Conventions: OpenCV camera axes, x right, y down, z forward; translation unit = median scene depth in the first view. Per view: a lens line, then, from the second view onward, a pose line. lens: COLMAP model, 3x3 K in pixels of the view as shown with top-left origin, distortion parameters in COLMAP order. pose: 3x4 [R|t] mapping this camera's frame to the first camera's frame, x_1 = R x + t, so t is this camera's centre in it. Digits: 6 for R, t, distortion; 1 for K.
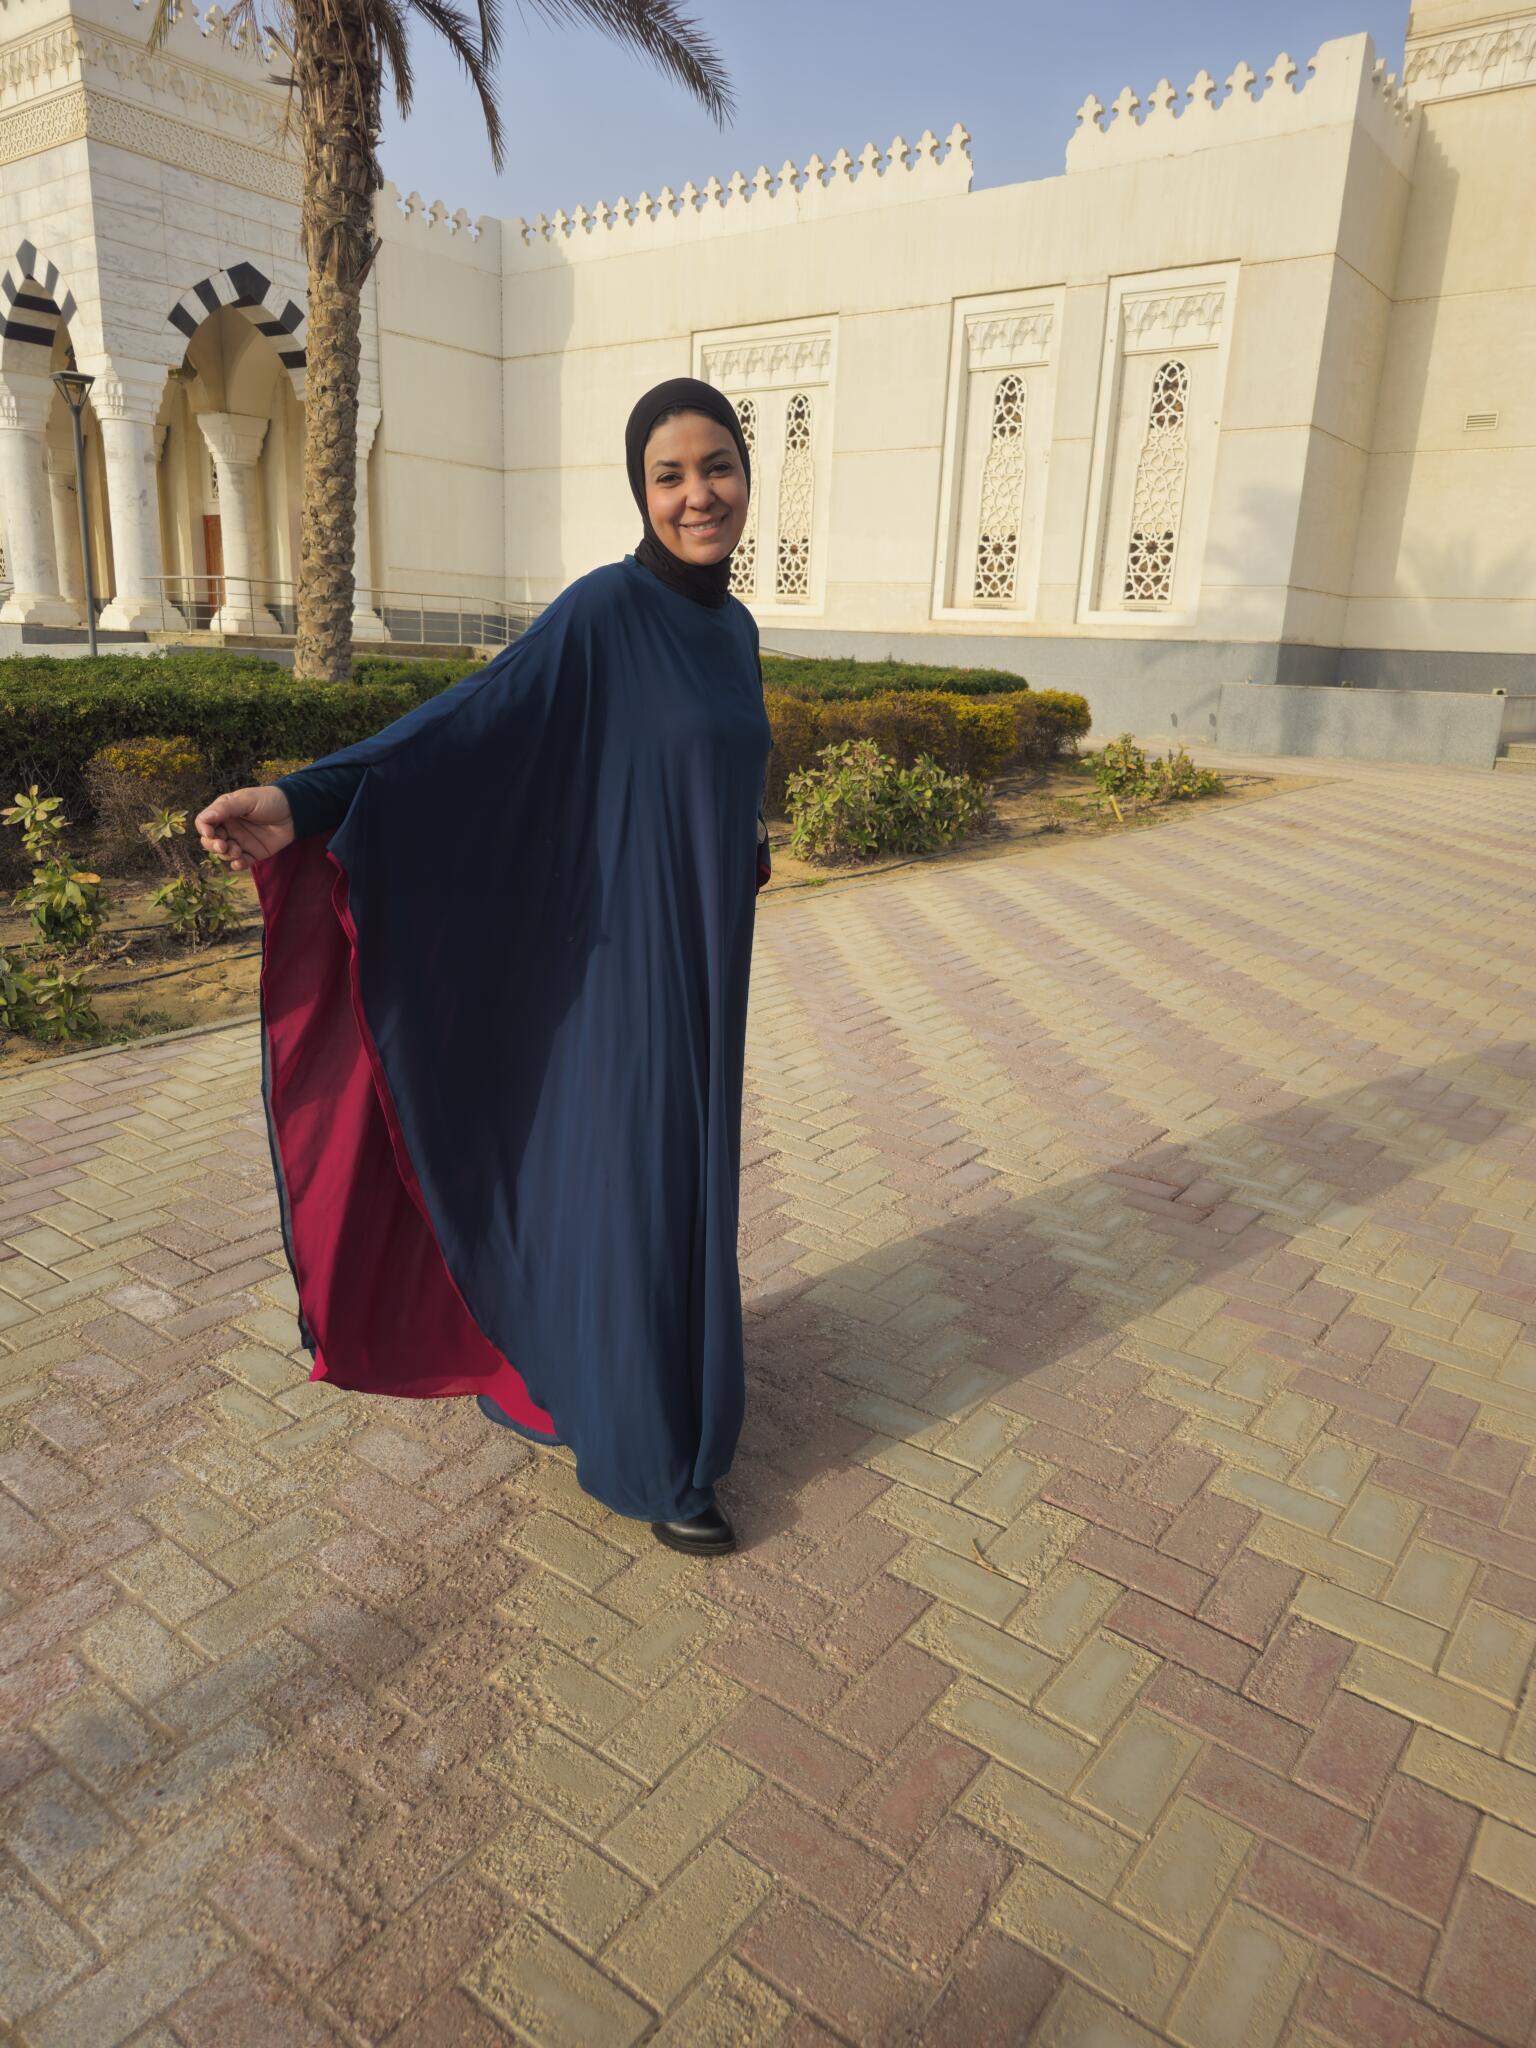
lens RADIAL K [[1361.1, 0, 770.6], [0, 1361.1, 1029.1], [0, 0, 1]] dist [0.006162, -0.003359]
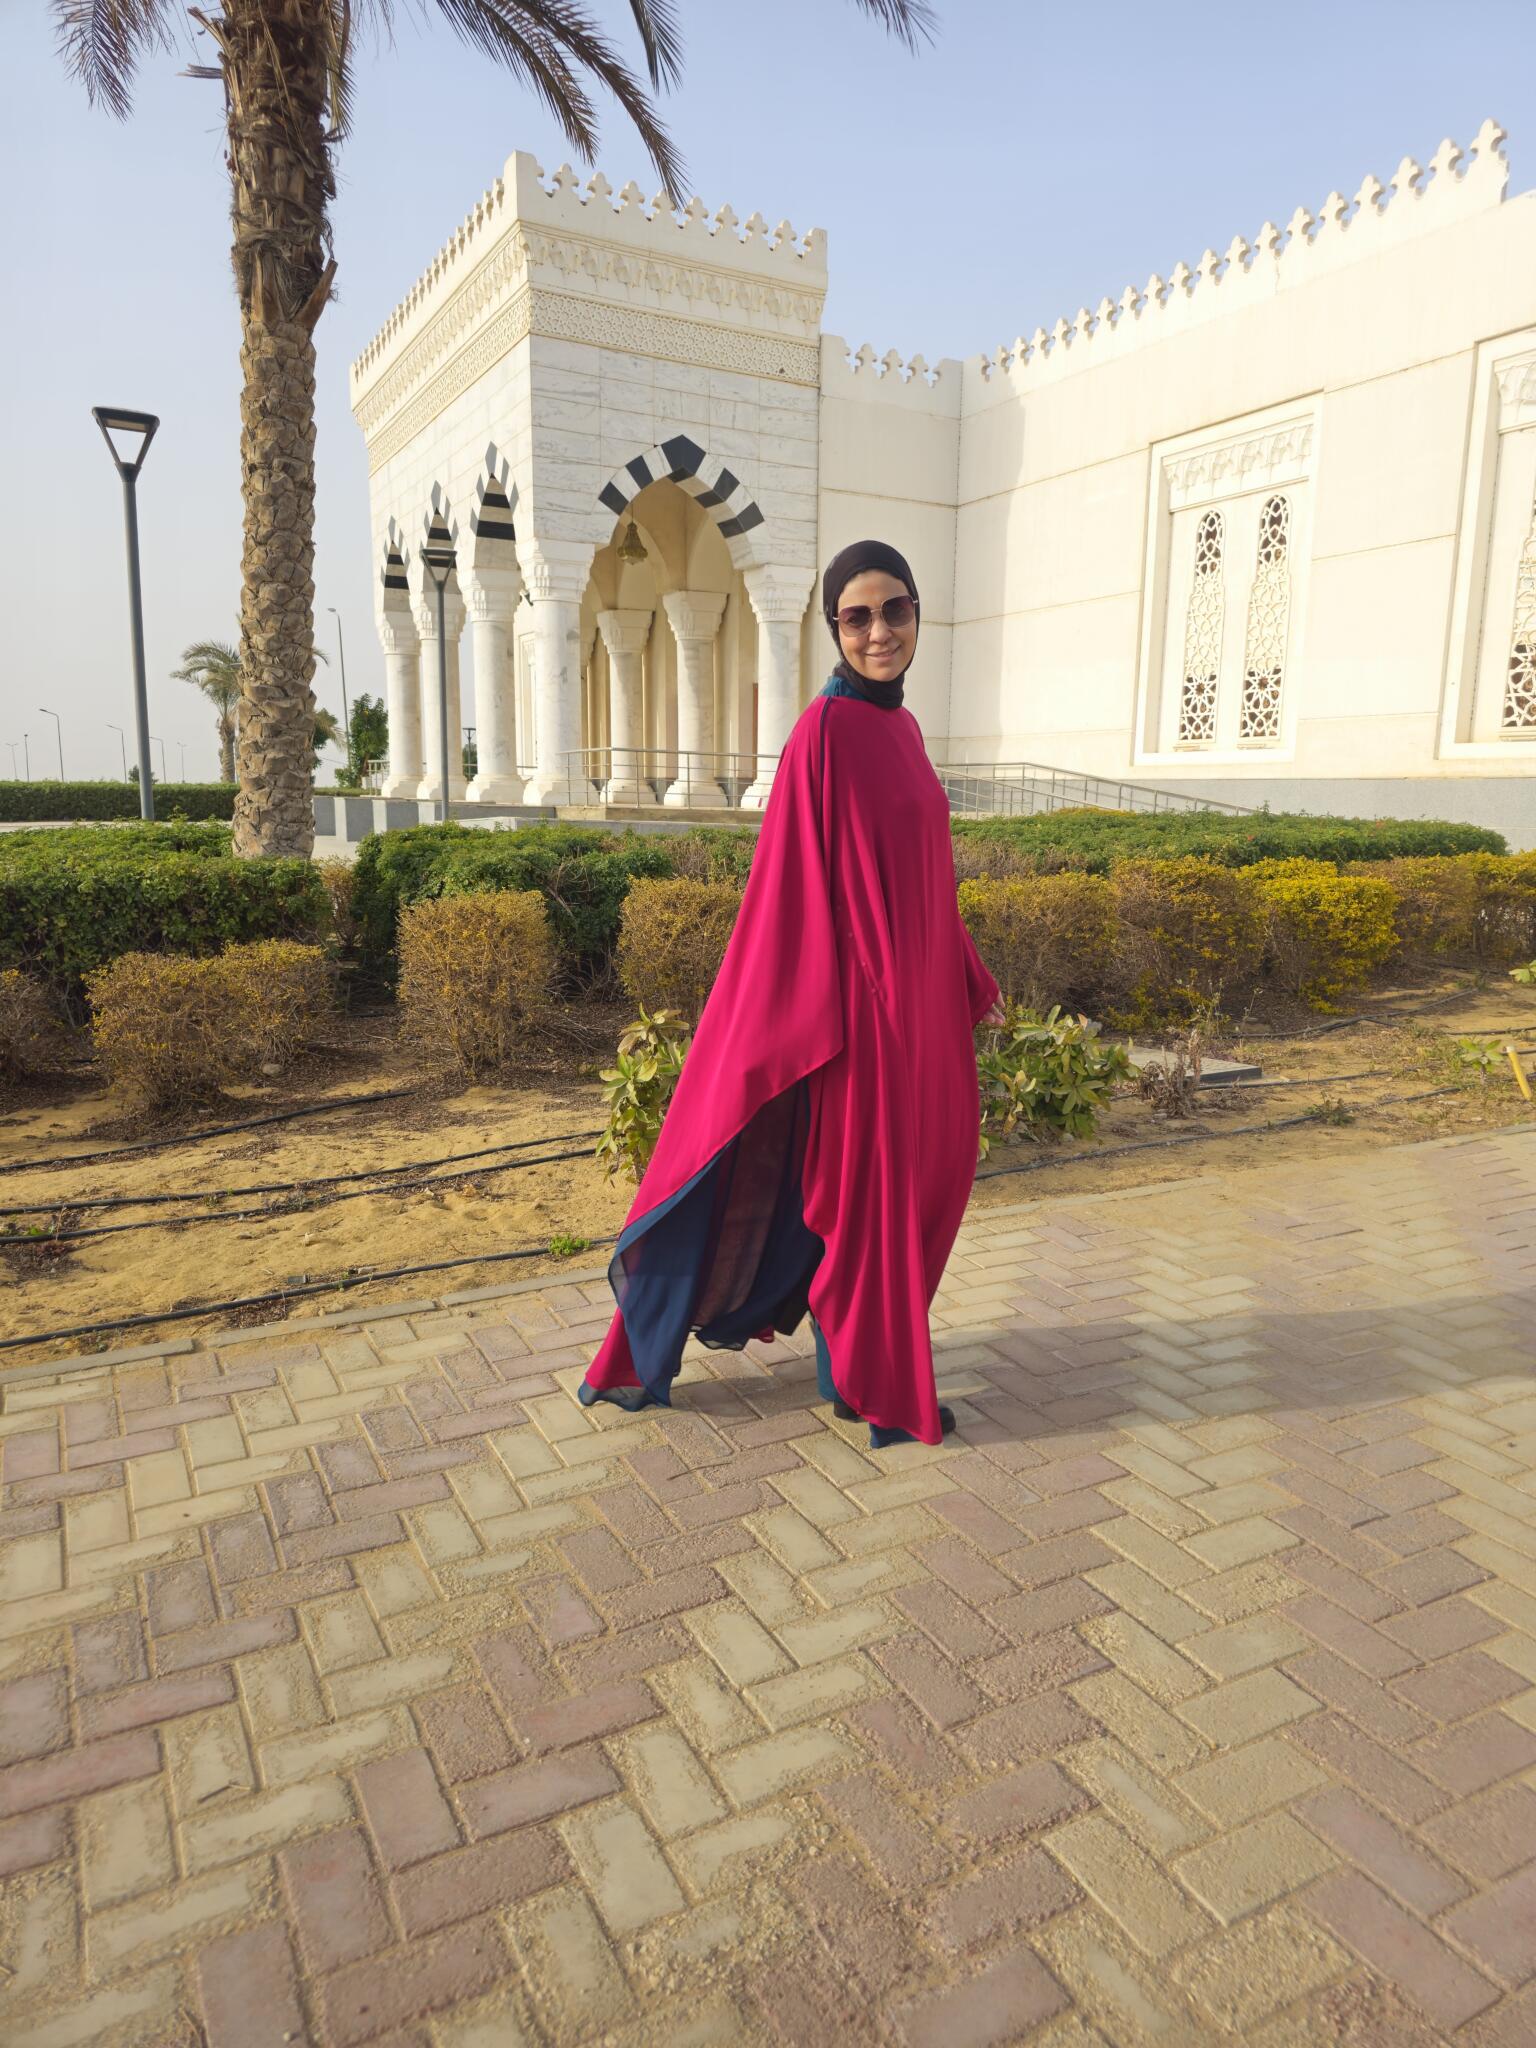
lens RADIAL K [[1379.9, 0, 759.5], [0, 1379.9, 1043.8], [0, 0, 1]] dist [0.009807, -0.003478]
pose [[0.913114, 0.041582, -0.405579, 0.101320], [-0.085918, 0.992071, -0.091721, -0.048998], [0.398549, 0.118599, 0.909446, 0.197746]]
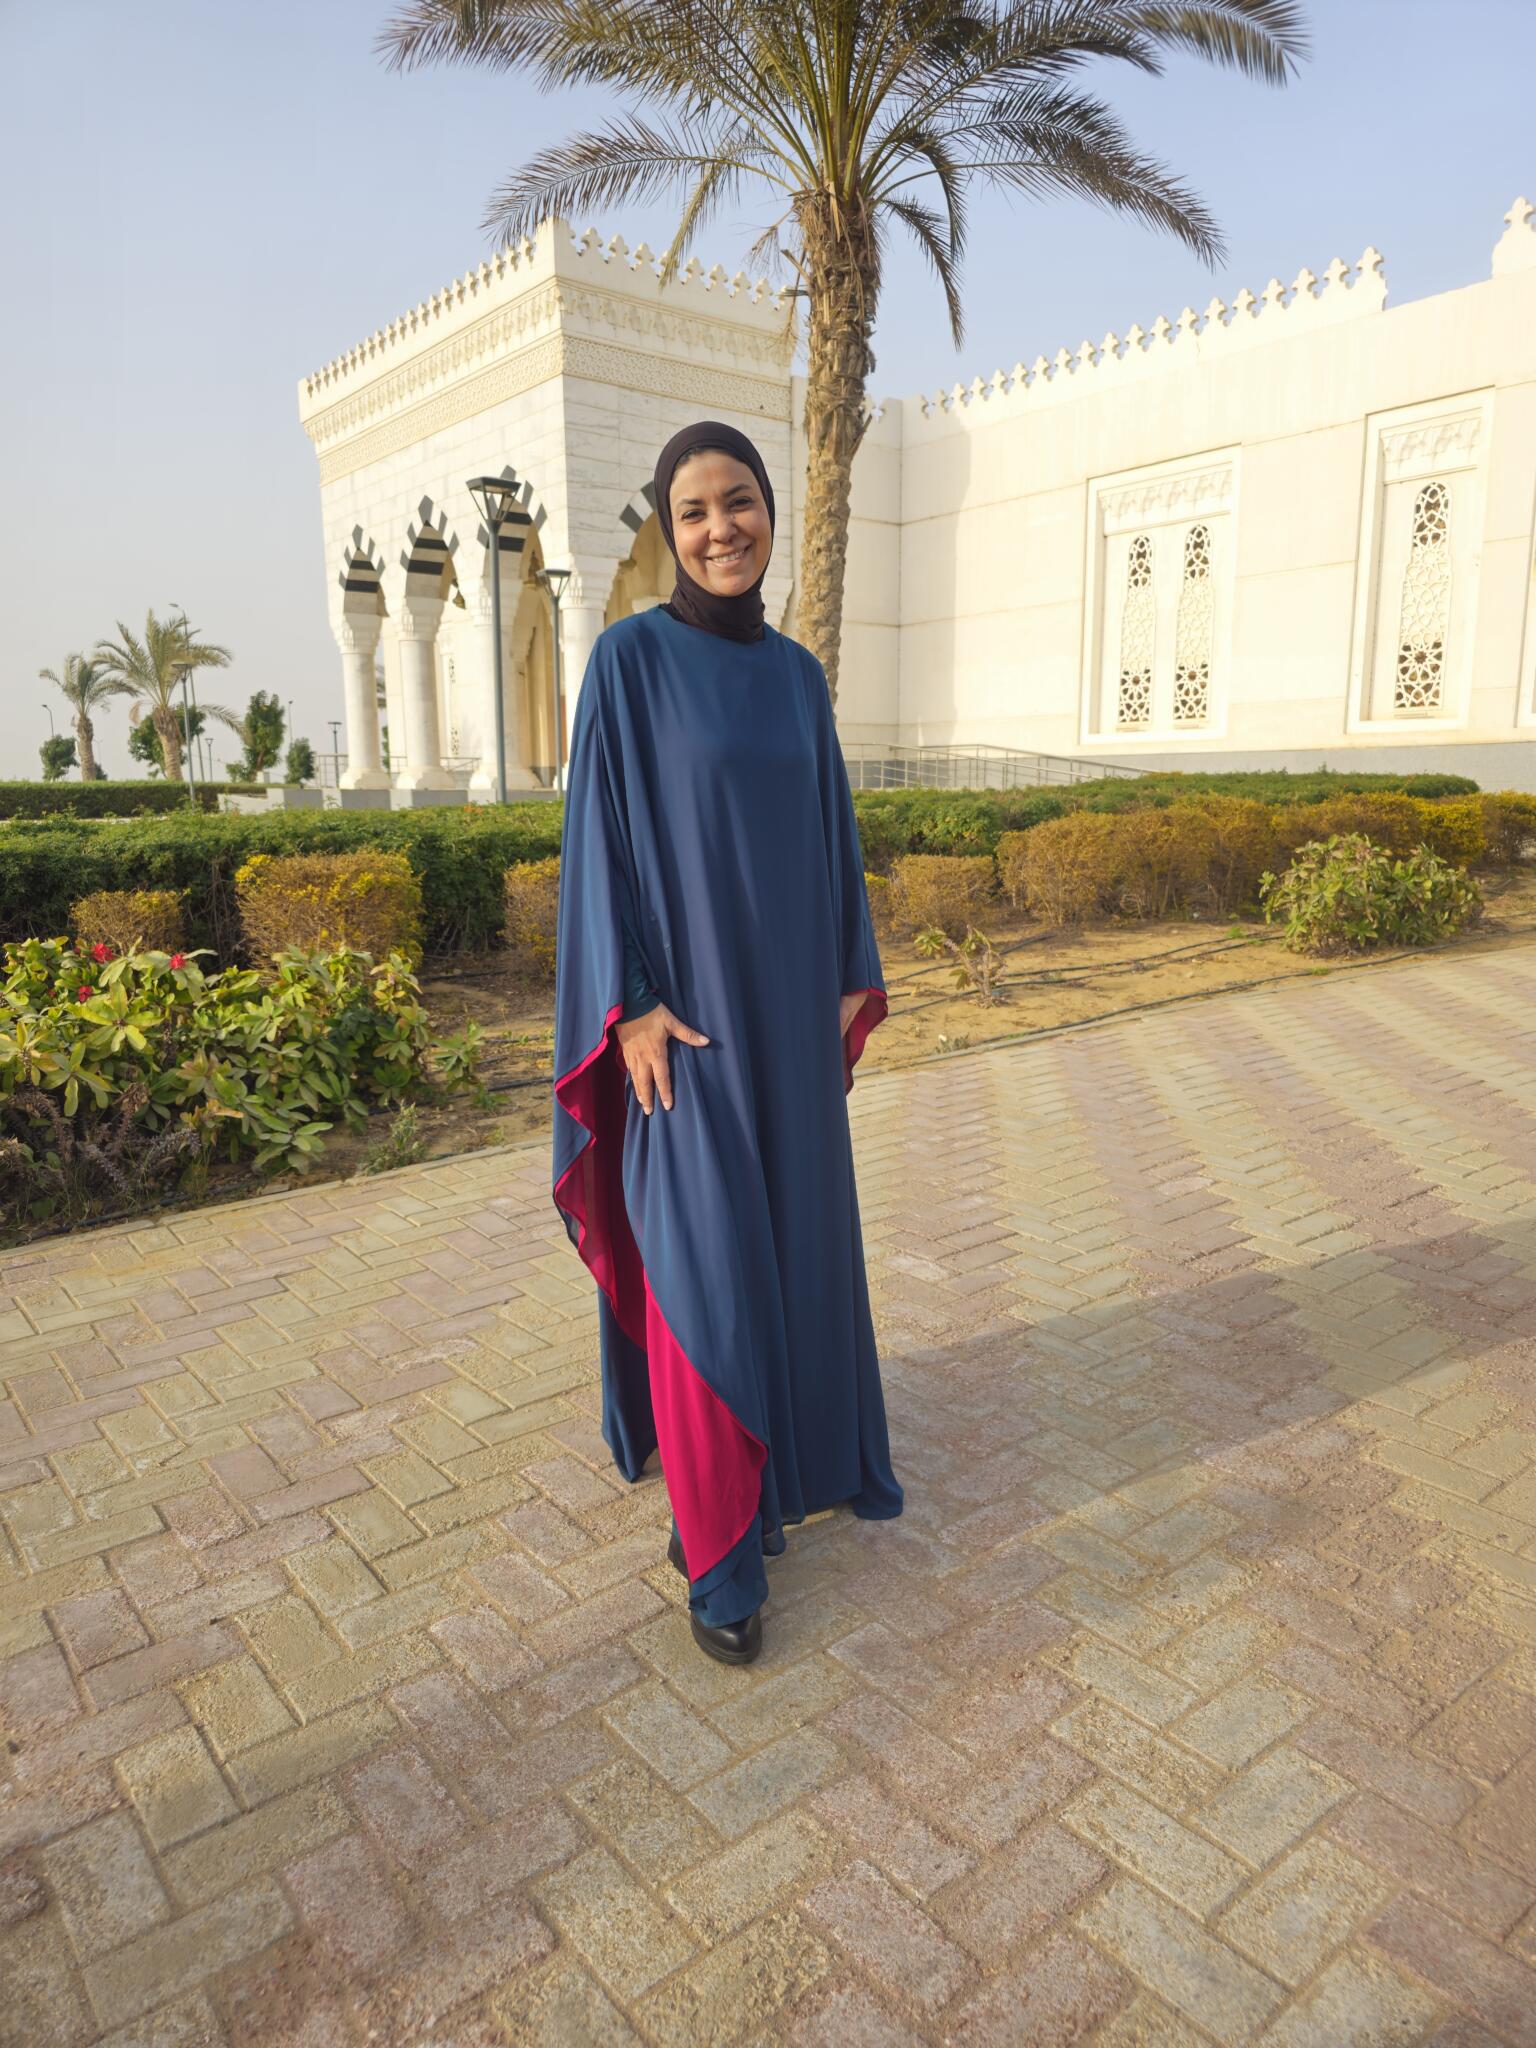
lens RADIAL K [[1352.3, 0, 772.4], [0, 1352.3, 1038.9], [0, 0, 1]] dist [0.030851, -0.027865]
pose [[0.967393, -0.005005, -0.253232, -0.035880], [-0.018862, 0.995605, -0.091733, 0.013878], [0.252578, 0.093518, 0.963047, -0.018824]]
